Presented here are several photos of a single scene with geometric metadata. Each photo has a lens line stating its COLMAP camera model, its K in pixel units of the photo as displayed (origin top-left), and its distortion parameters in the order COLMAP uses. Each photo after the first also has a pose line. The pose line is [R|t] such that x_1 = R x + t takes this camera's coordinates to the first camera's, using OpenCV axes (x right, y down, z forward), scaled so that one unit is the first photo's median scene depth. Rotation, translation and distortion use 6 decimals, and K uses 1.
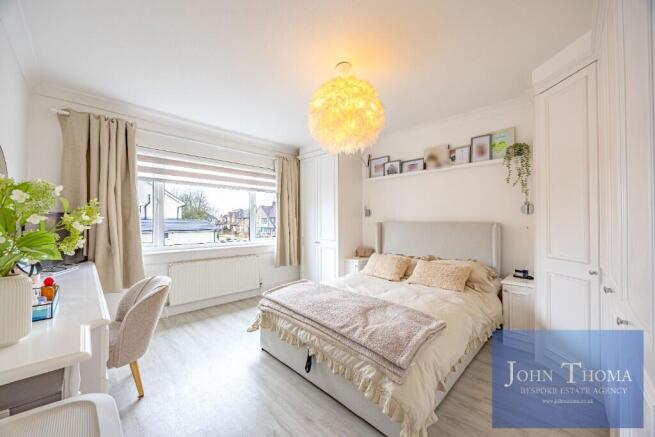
lens RADIAL K [[248.9, 0, 326.8], [0, 248.9, 218.8], [0, 0, 1]] dist [-0.001325, -0.000028]
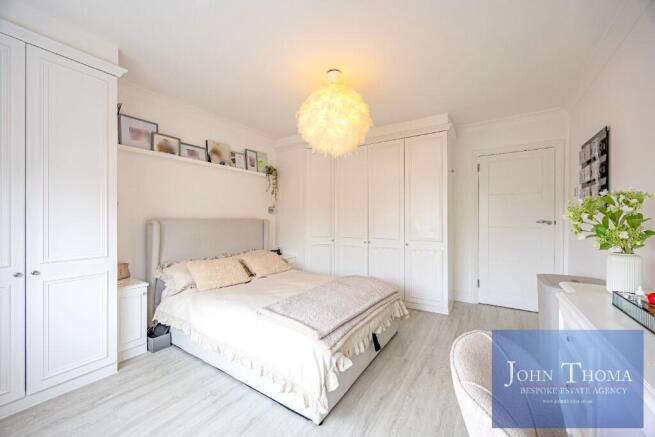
lens RADIAL K [[248.9, 0, 327.1], [0, 248.9, 218.9], [0, 0, 1]] dist [-0.001325, -0.000028]
pose [[-0.206855, -0.001287, 0.978371, -0.658732], [-0.008743, 0.999962, -0.000533, 0.009117], [-0.978333, -0.008664, -0.206858, 0.846506]]
